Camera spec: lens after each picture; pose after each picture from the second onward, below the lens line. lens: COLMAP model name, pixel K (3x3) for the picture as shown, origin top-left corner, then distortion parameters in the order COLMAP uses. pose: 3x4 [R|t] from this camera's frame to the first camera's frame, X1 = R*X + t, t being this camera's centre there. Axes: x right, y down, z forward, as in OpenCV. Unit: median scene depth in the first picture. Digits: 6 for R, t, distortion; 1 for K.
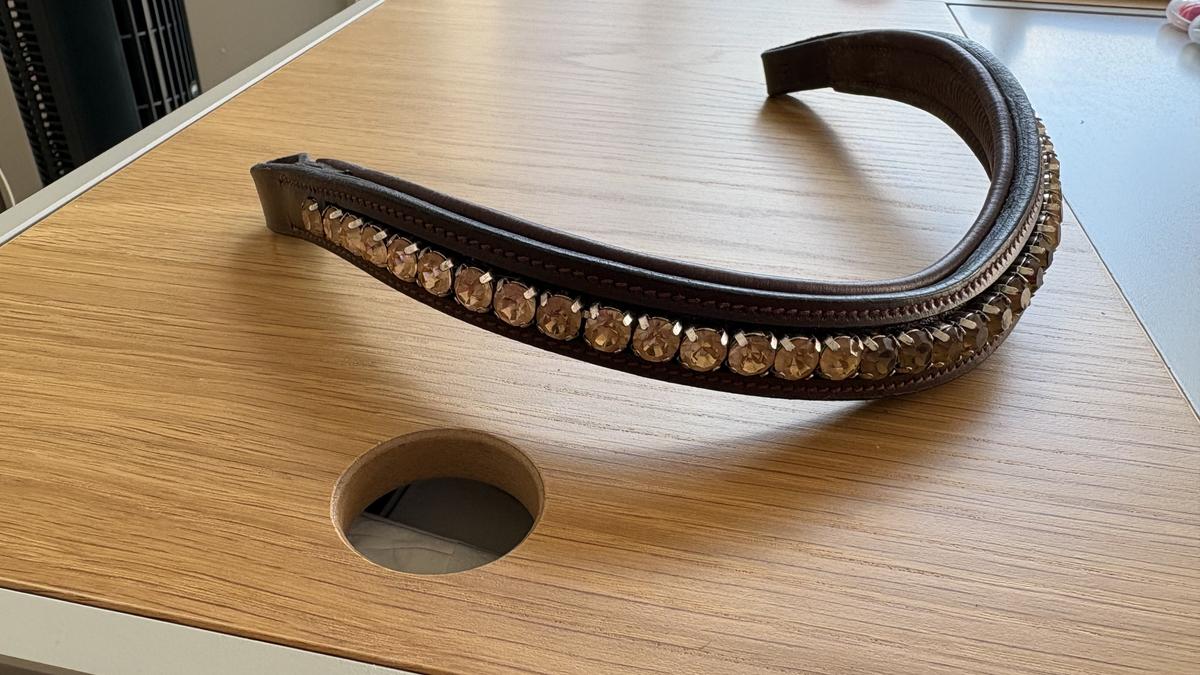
lens RADIAL K [[916.3, 0, 539.0], [0, 916.3, 340.0], [0, 0, 1]] dist [-0.003307, 0.005713]
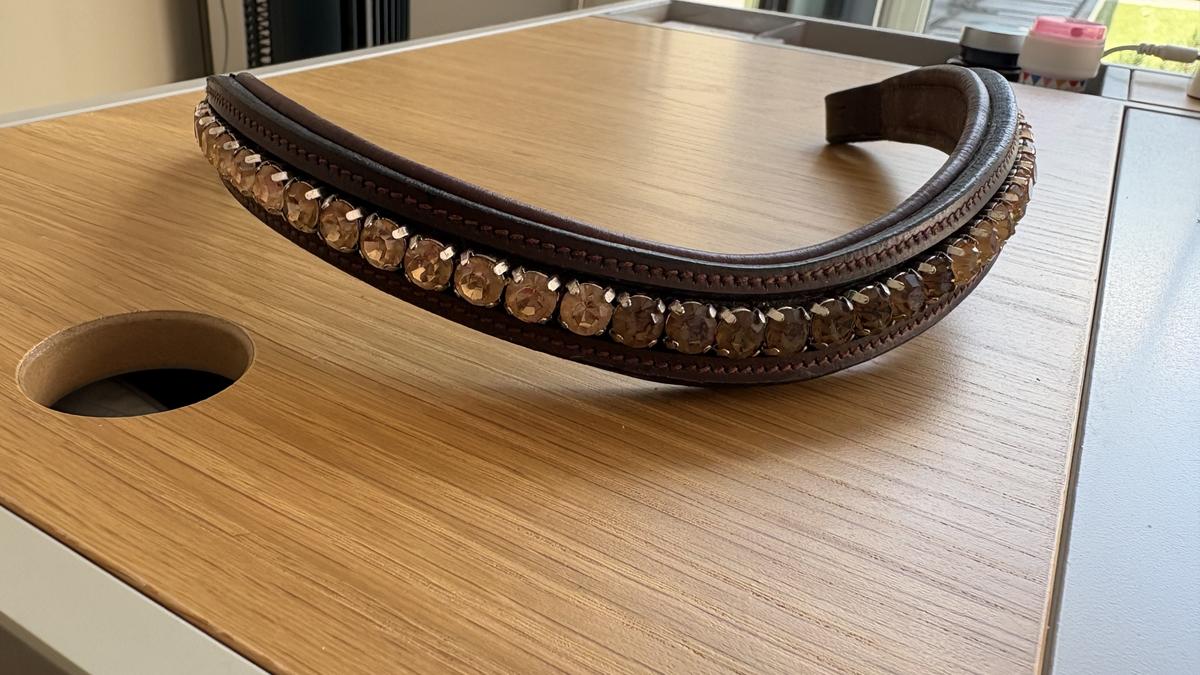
lens RADIAL K [[916.3, 0, 539.0], [0, 916.3, 340.0], [0, 0, 1]] dist [-0.003307, 0.005713]
pose [[0.947383, 0.198570, -0.251068, 0.449036], [-0.223940, 0.971589, -0.076584, 0.110057], [0.228728, 0.128779, 0.964935, 0.135195]]
